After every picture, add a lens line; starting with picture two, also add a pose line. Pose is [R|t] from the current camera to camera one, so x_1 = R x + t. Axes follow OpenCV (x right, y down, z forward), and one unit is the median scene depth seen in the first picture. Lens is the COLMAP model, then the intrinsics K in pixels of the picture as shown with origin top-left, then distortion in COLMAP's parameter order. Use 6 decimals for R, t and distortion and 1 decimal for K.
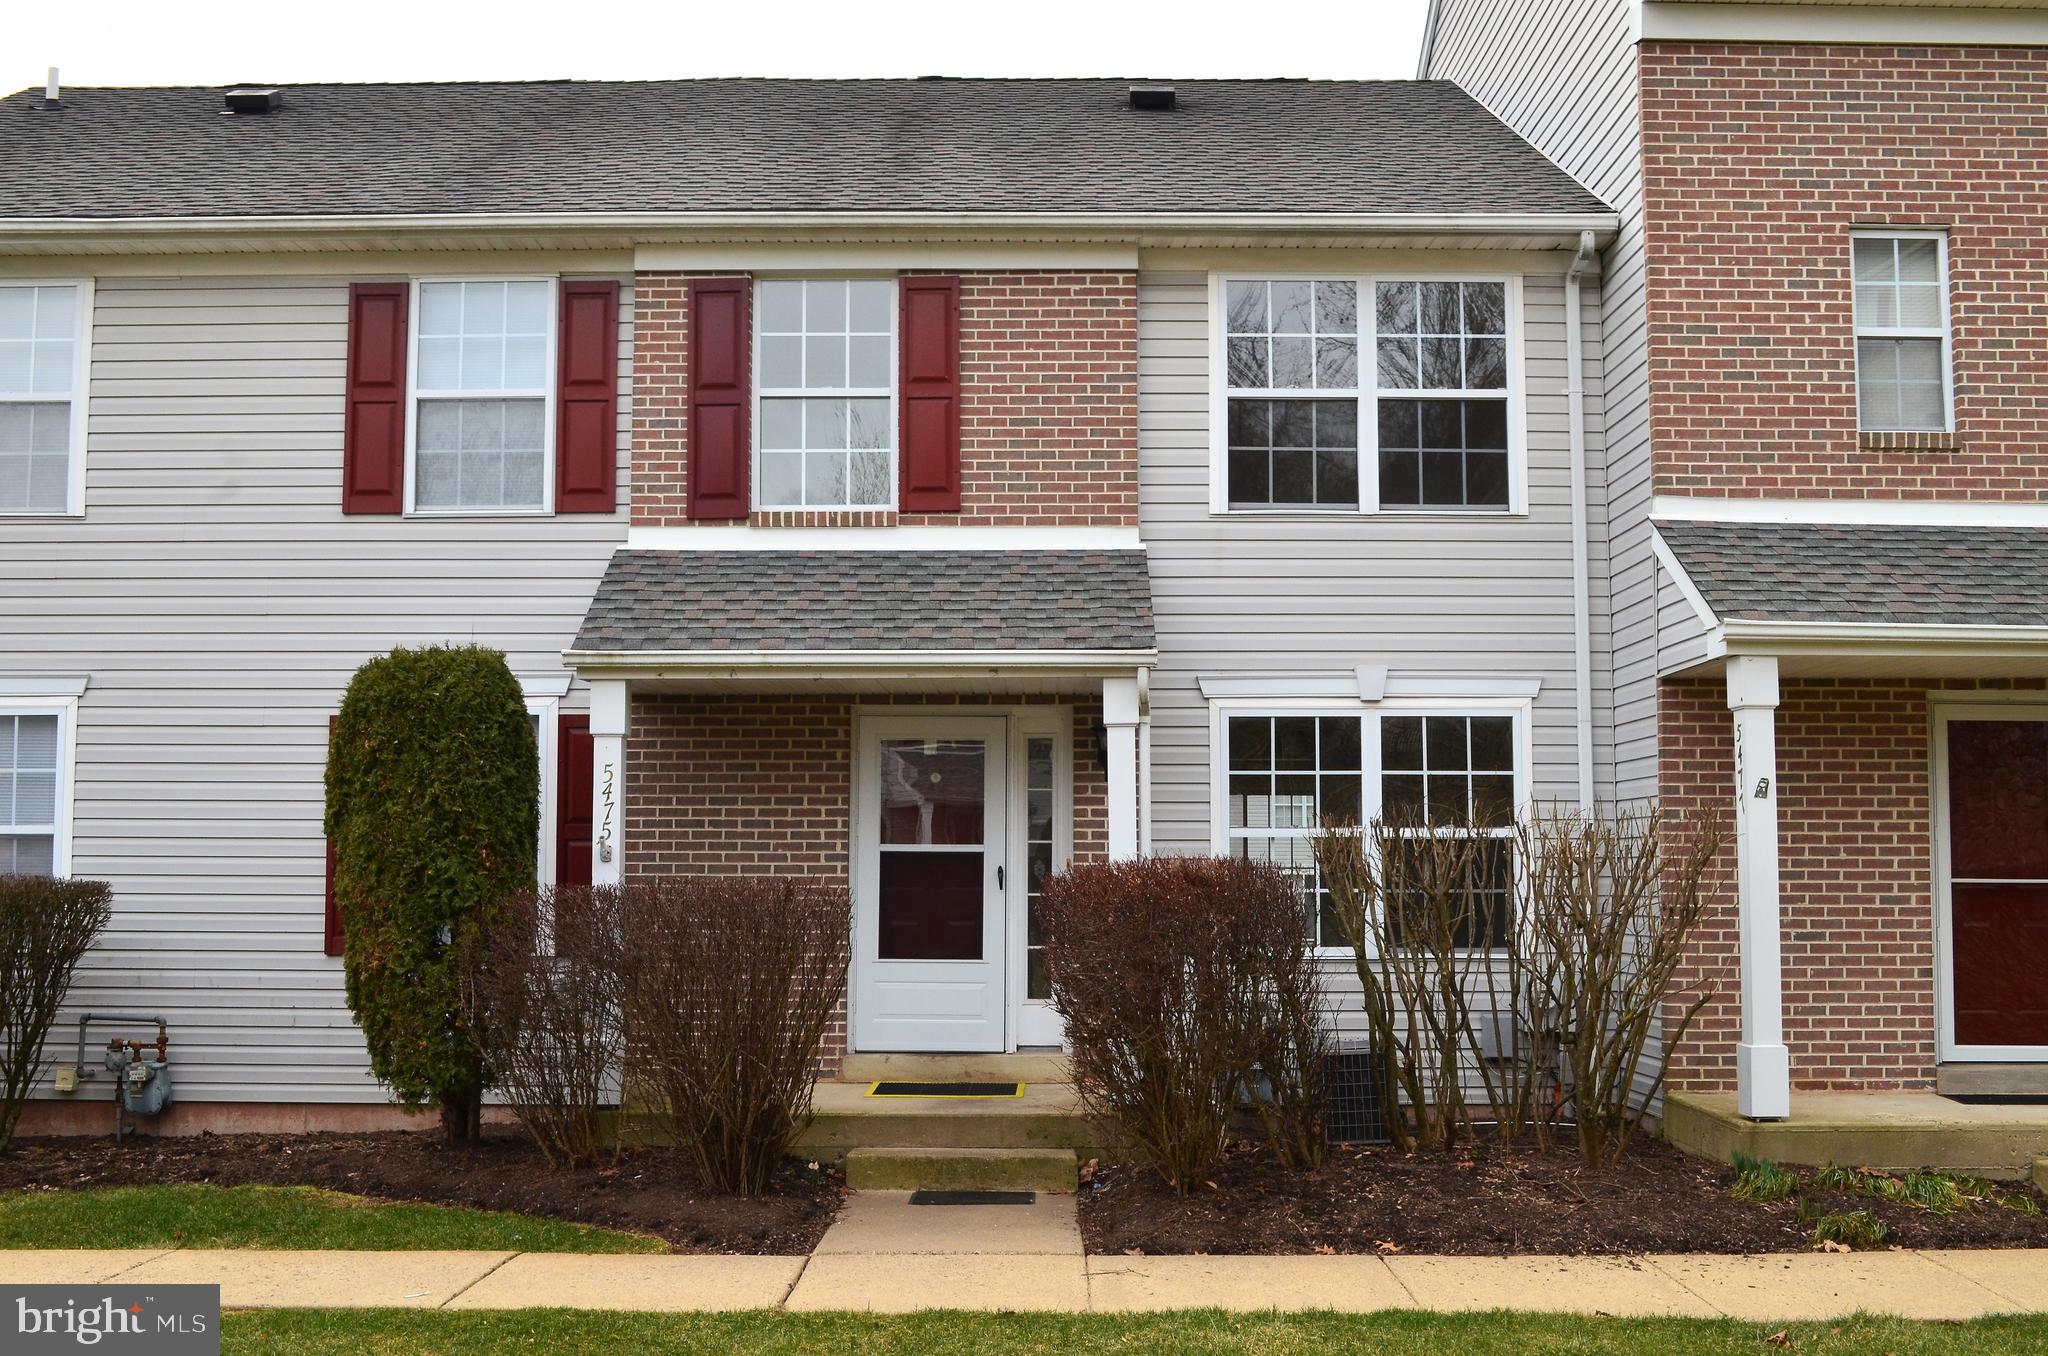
lens RADIAL K [[2183.0, 0, 1024.0], [0, 2183.0, 678.0], [0, 0, 1]] dist [-0.066482, -0.001724]
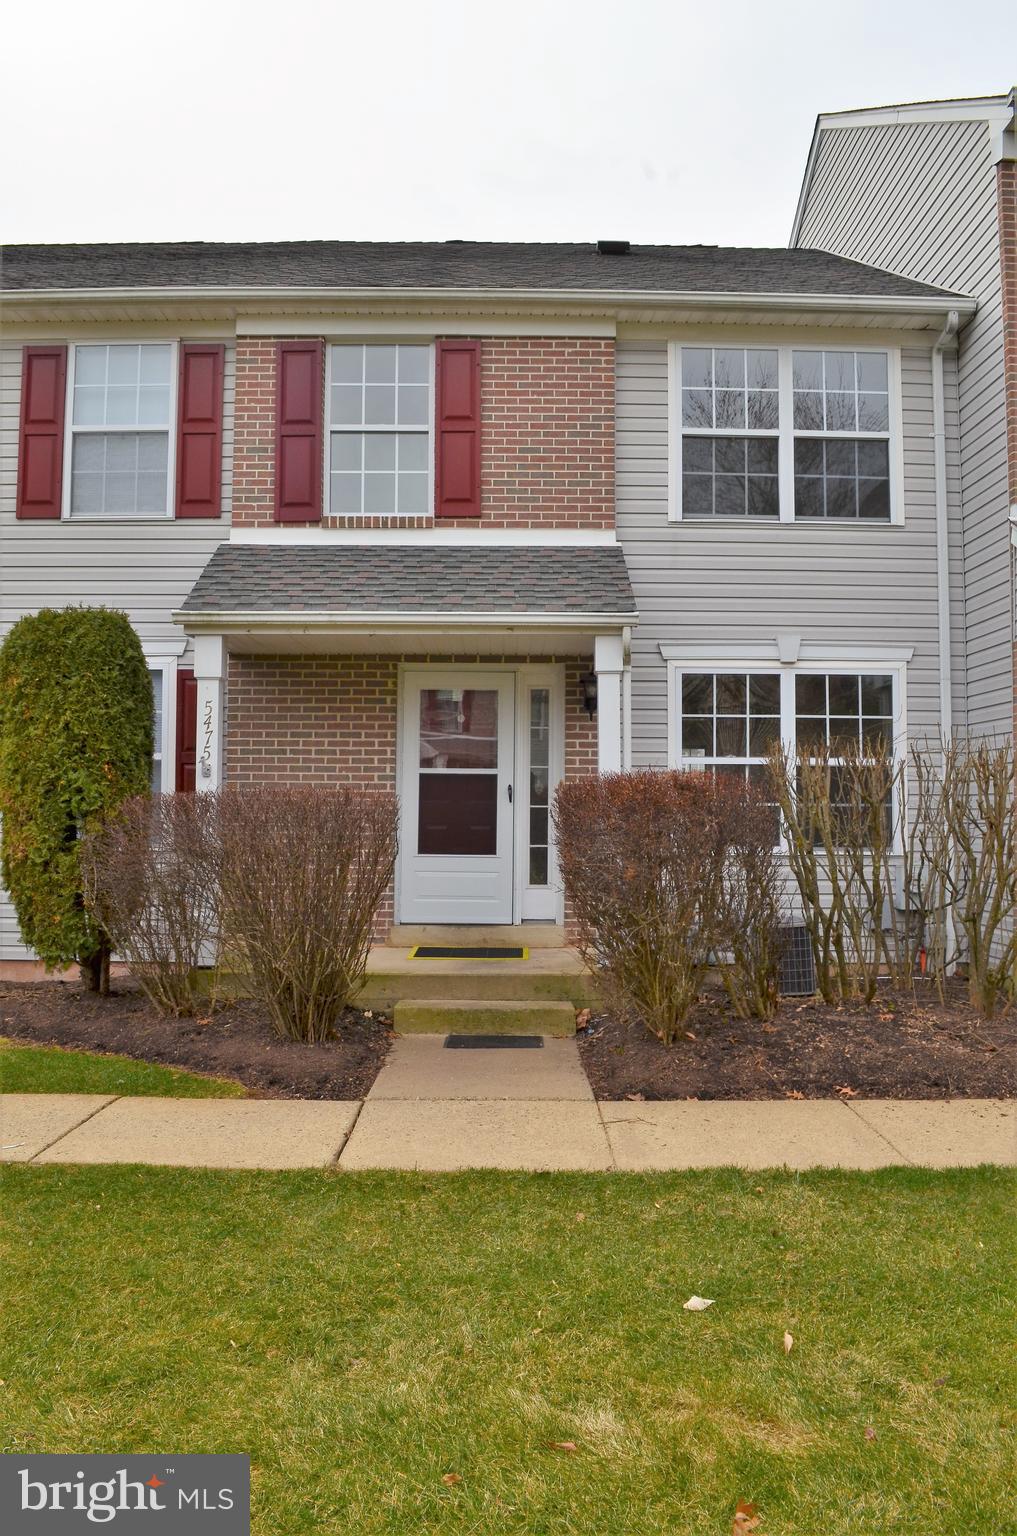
lens RADIAL K [[1254.0, 0, 518.6], [0, 1254.0, 738.6], [0, 0, 1]] dist [-0.087854, 0.009747]
pose [[0.999787, 0.005492, 0.019893, -0.020914], [-0.006121, 0.999479, 0.031702, 0.033908], [-0.019708, -0.031817, 0.999299, 0.238271]]
